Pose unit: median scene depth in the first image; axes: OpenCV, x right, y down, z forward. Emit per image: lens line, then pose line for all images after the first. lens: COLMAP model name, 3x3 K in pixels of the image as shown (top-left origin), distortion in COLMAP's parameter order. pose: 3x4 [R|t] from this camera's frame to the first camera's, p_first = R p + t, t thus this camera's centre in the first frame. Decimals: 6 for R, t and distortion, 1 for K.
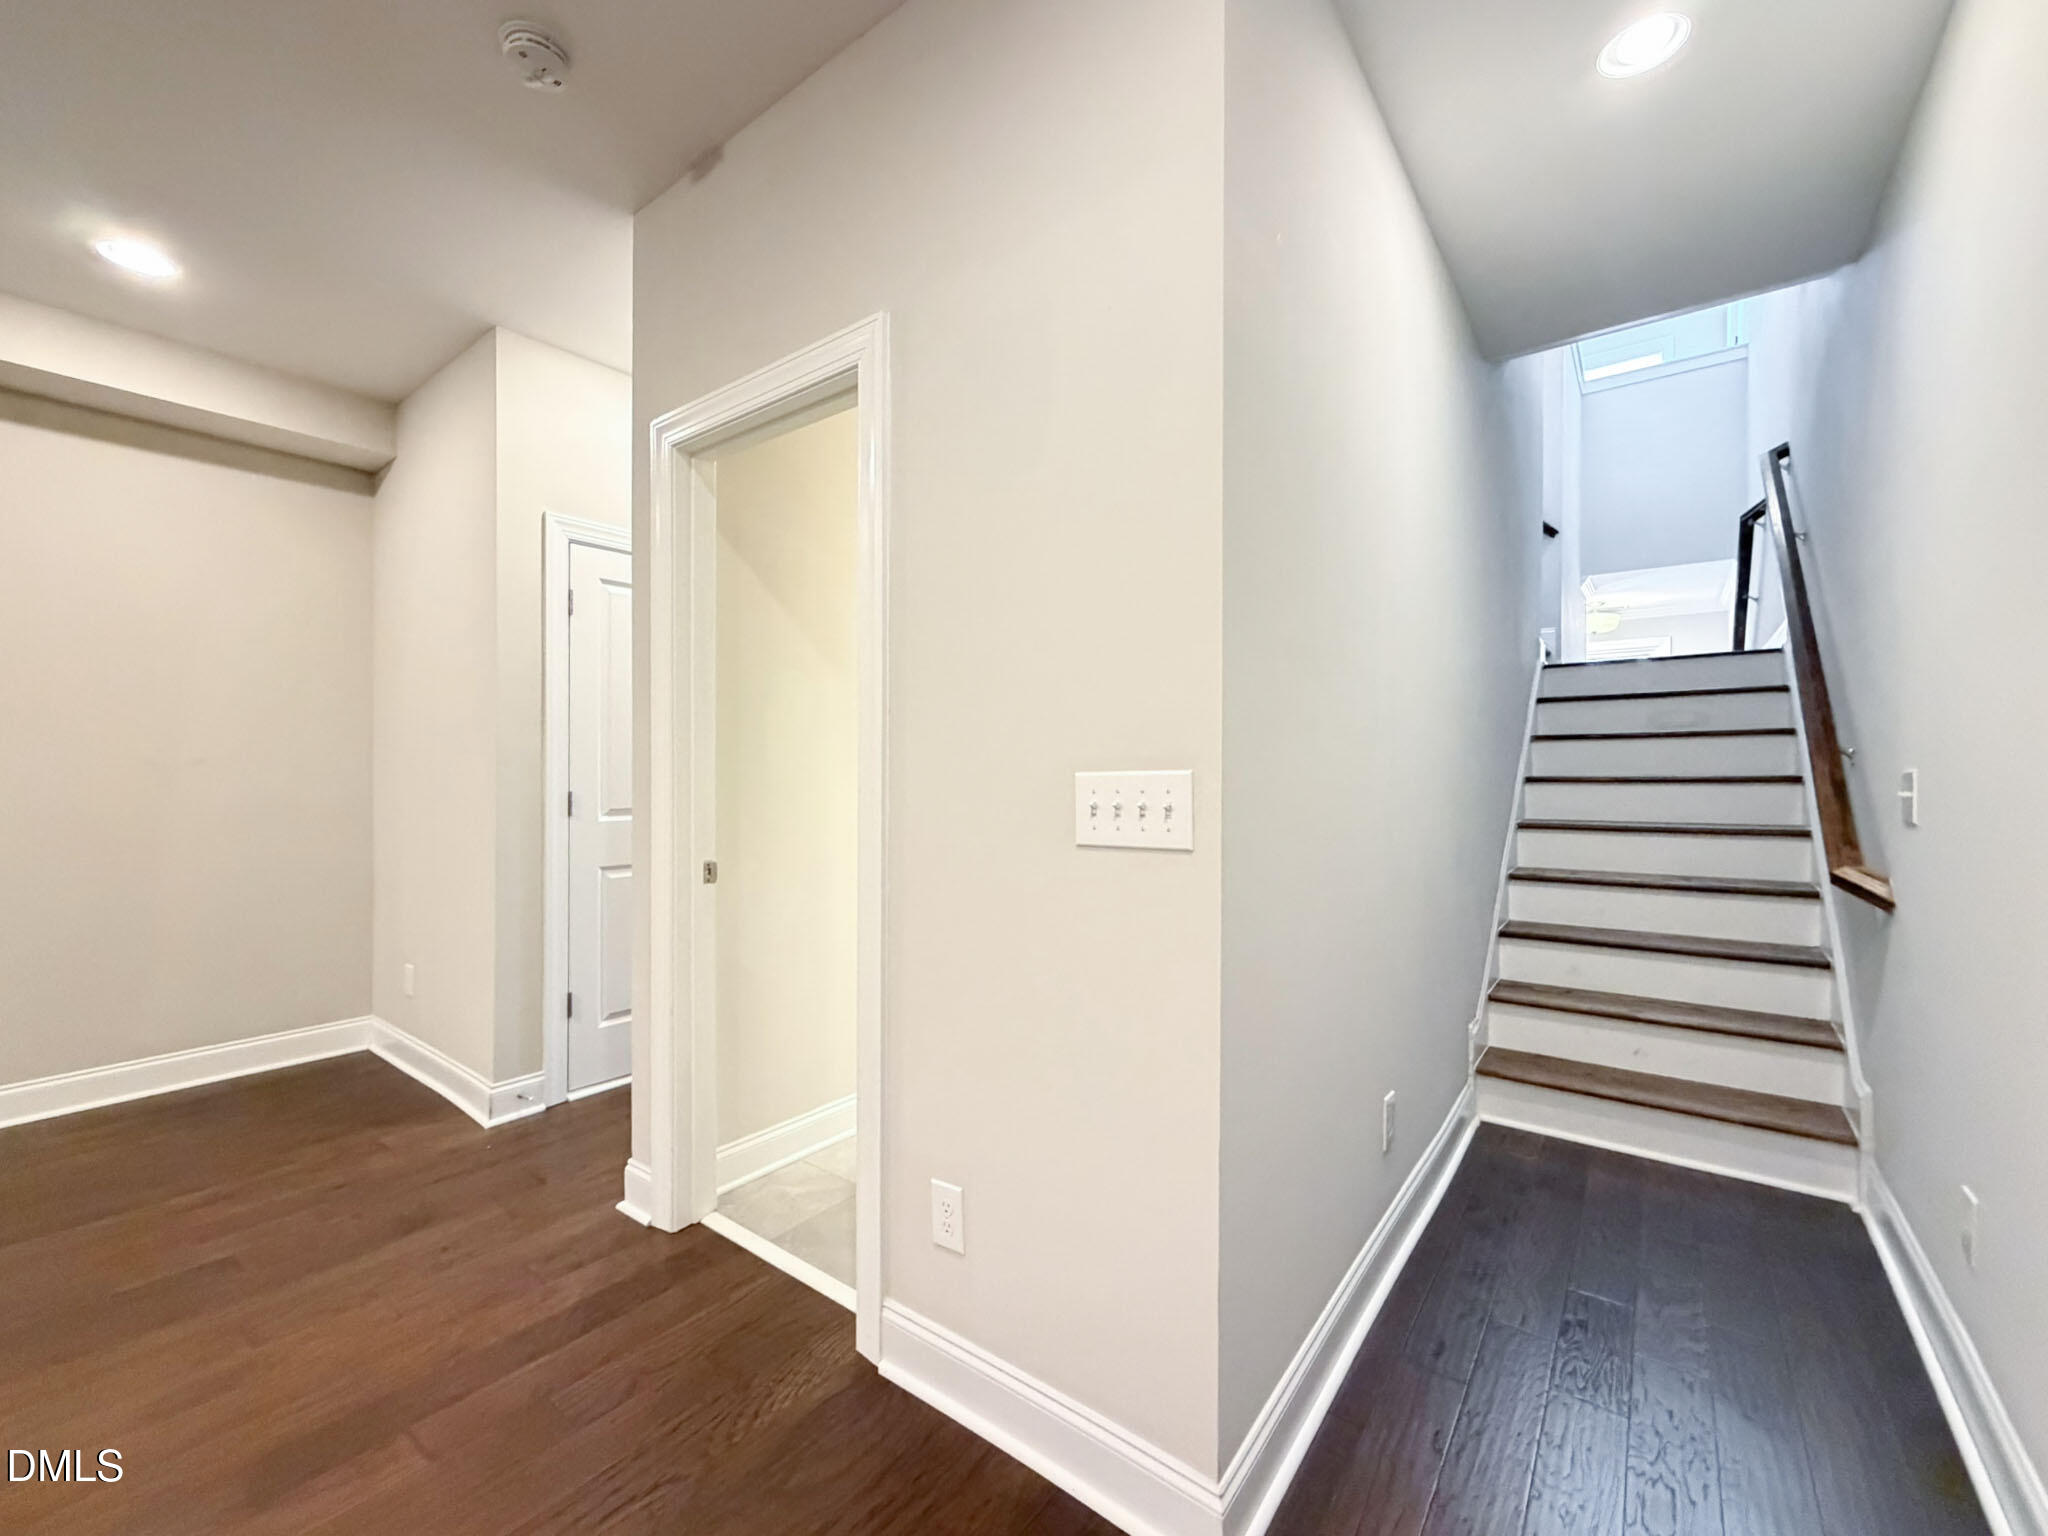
lens RADIAL K [[827.3, 0, 1024.0], [0, 827.3, 768.0], [0, 0, 1]] dist [0.000281, 0.000019]
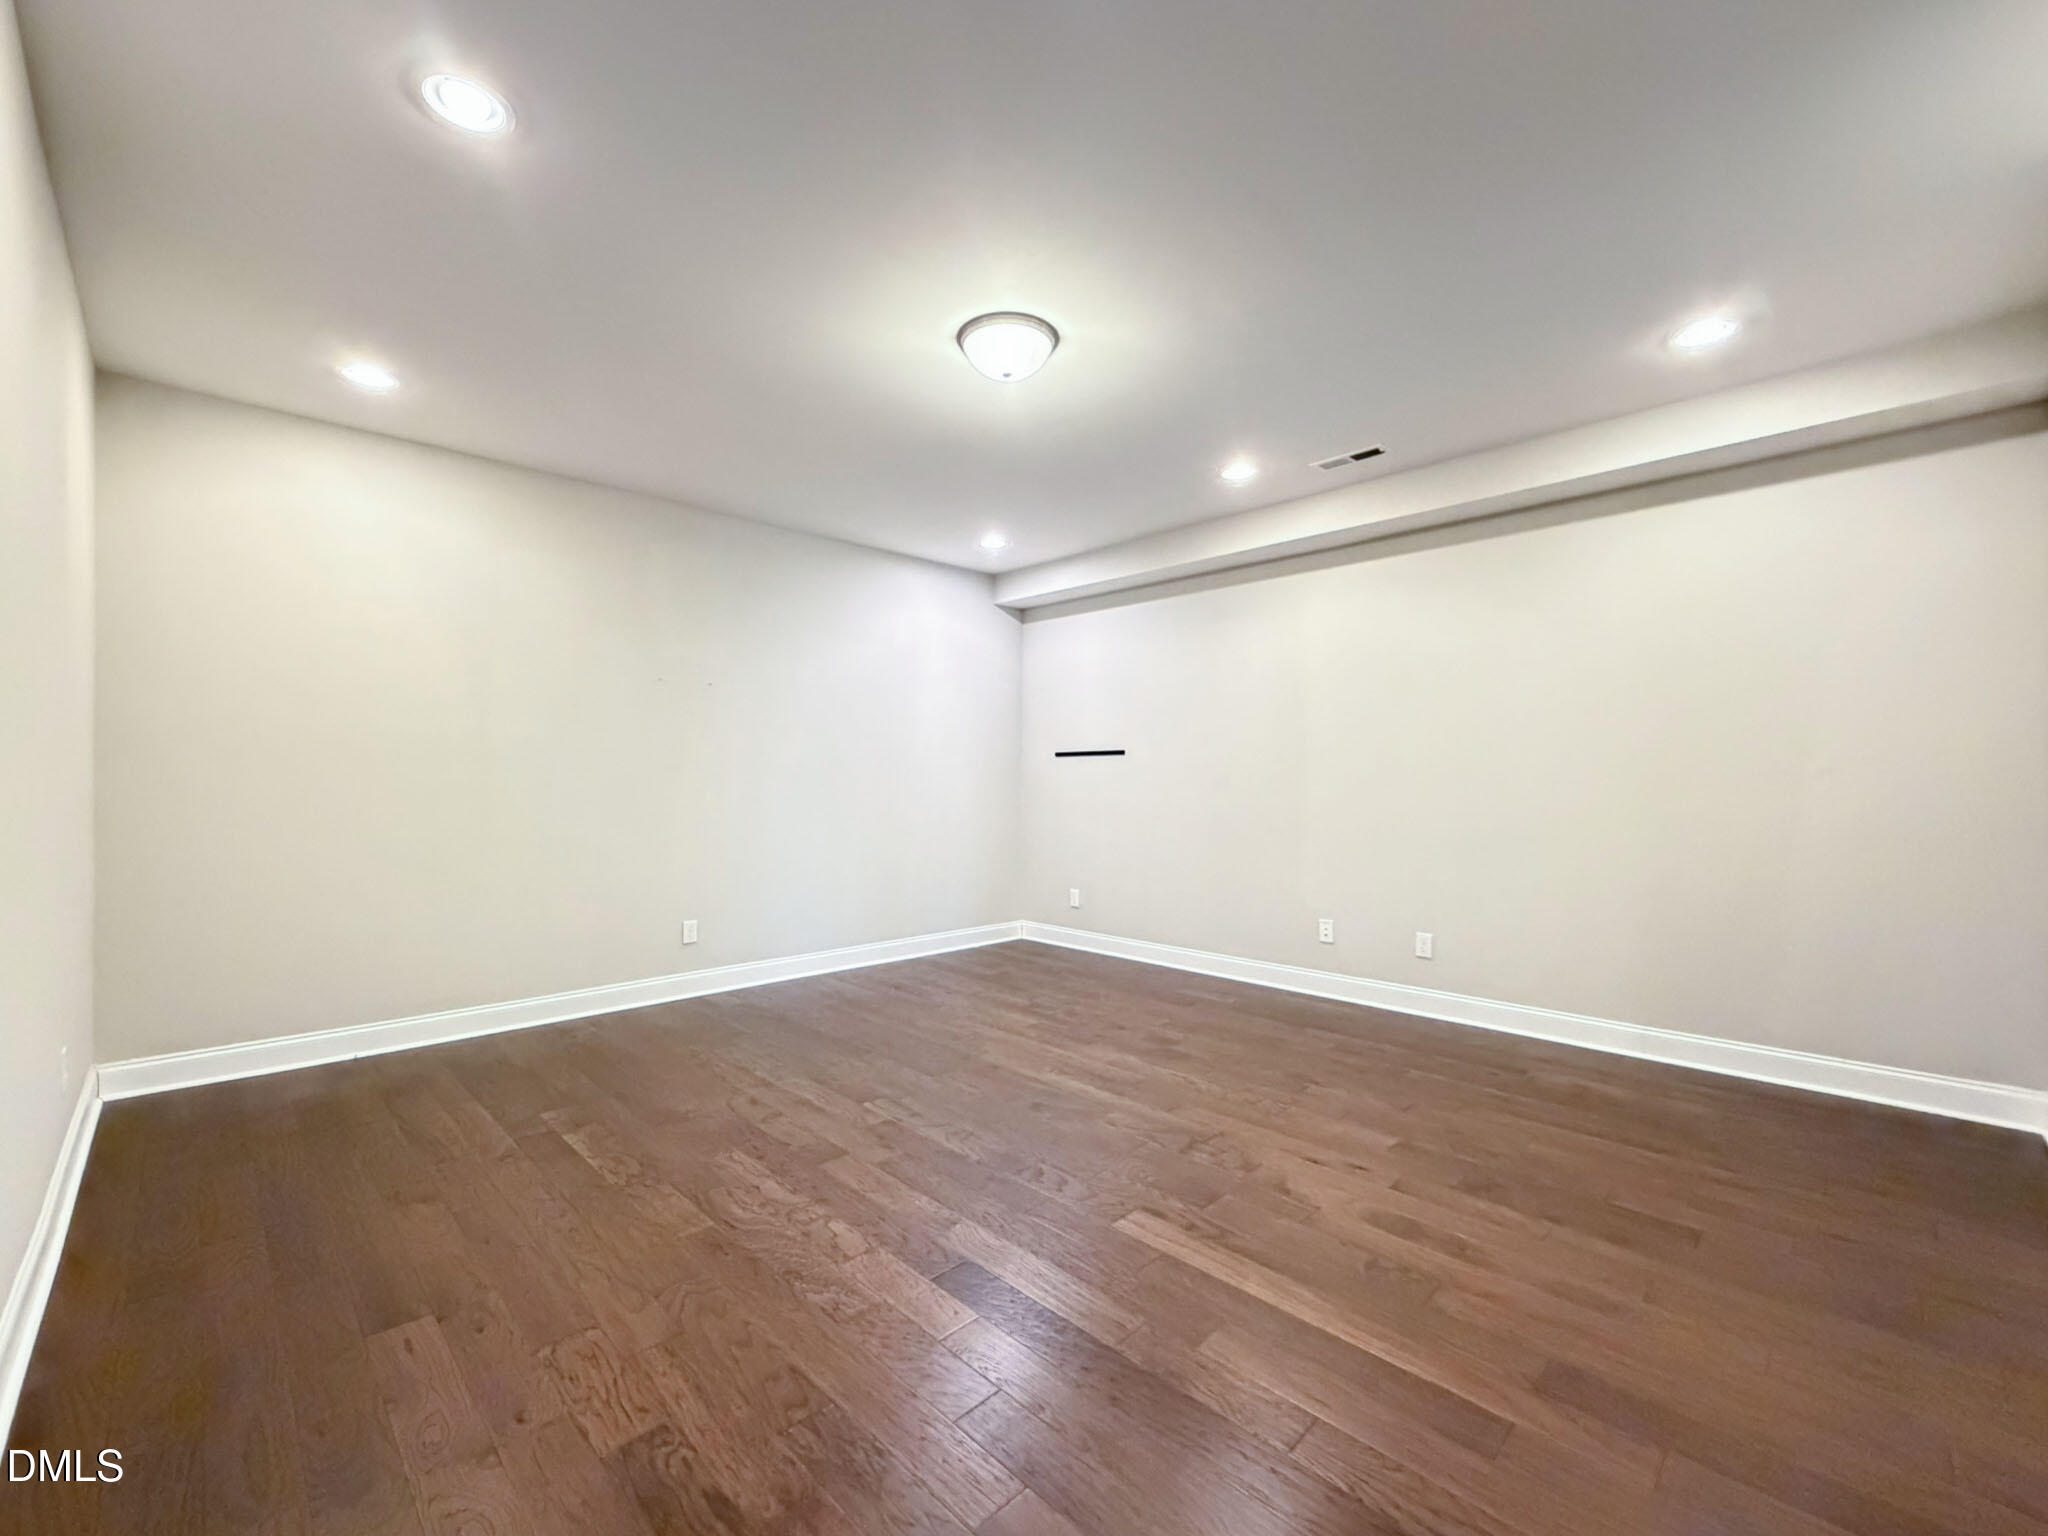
lens RADIAL K [[826.4, 0, 1020.8], [0, 826.4, 810.4], [0, 0, 1]] dist [-0.001353, -0.000141]
pose [[-0.127710, 0.033052, -0.991261, 0.209543], [-0.000003, 0.999445, 0.033326, 0.004052], [0.991812, 0.004259, -0.127639, 0.255246]]
